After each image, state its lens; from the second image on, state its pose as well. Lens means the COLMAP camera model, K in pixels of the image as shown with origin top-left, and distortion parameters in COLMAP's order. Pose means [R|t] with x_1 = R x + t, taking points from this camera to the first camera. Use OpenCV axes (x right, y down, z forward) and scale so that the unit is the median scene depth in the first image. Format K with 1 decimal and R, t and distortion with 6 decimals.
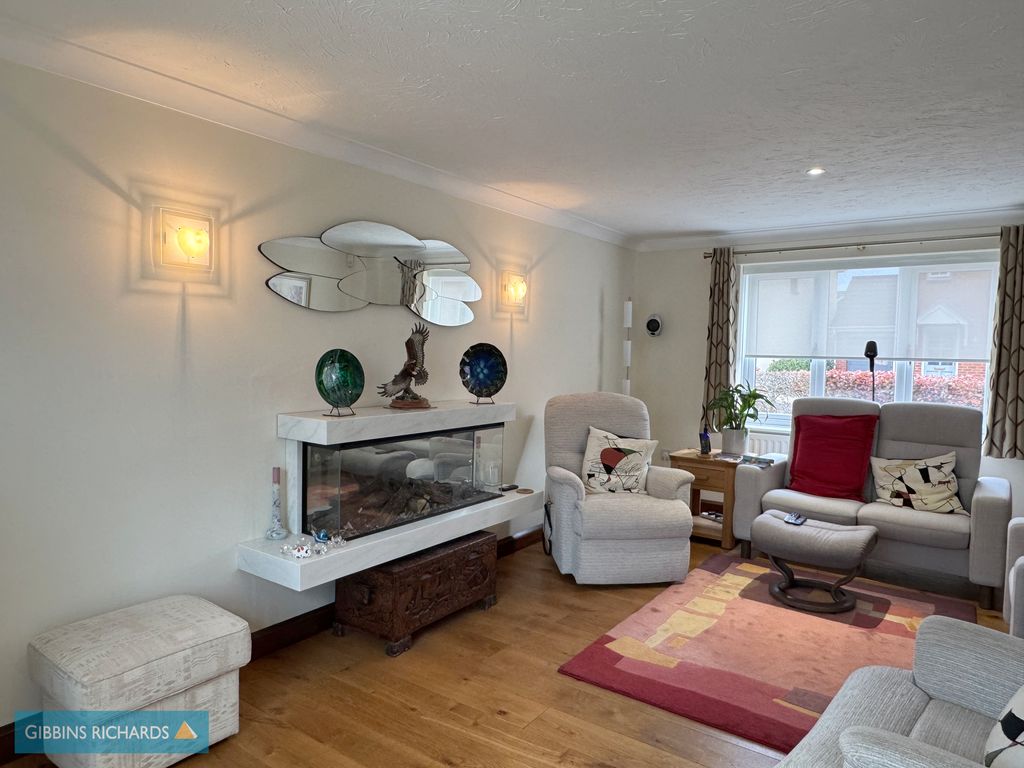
lens RADIAL K [[673.5, 0, 511.4], [0, 673.5, 384.7], [0, 0, 1]] dist [0.001901, 0.003977]
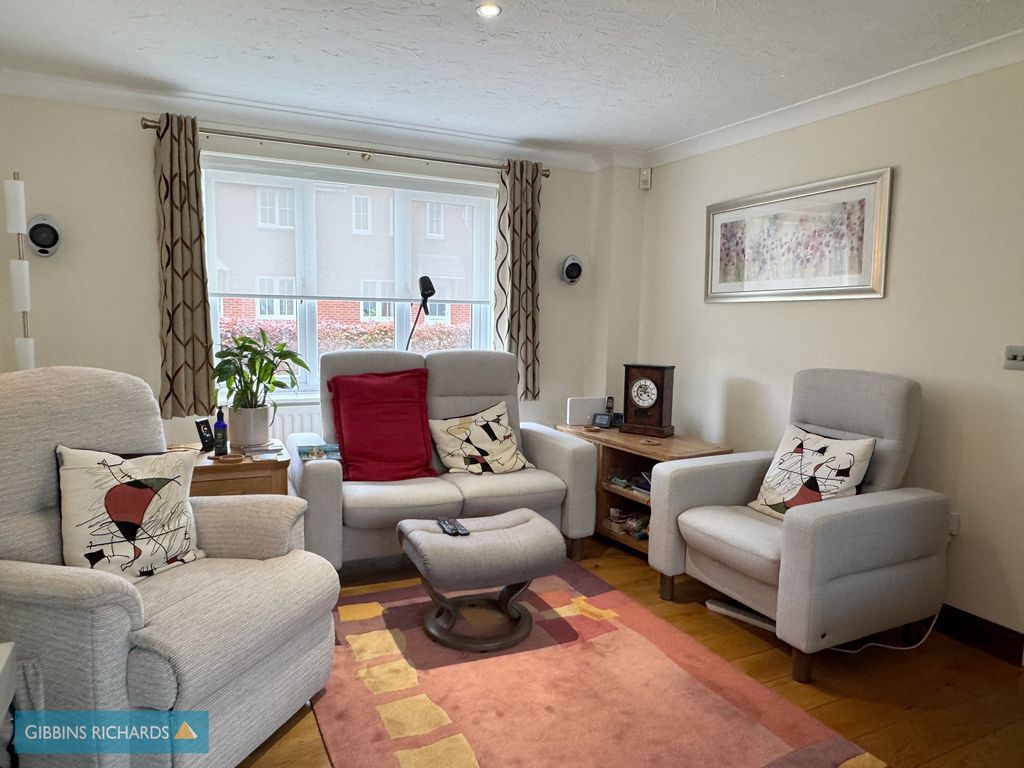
lens RADIAL K [[673.5, 0, 517.0], [0, 673.5, 381.6], [0, 0, 1]] dist [0.001901, 0.003977]
pose [[0.473007, -0.100997, 0.875251, -0.130306], [0.031439, 0.994710, 0.097792, -0.015808], [-0.880498, -0.018739, 0.473680, 0.539129]]
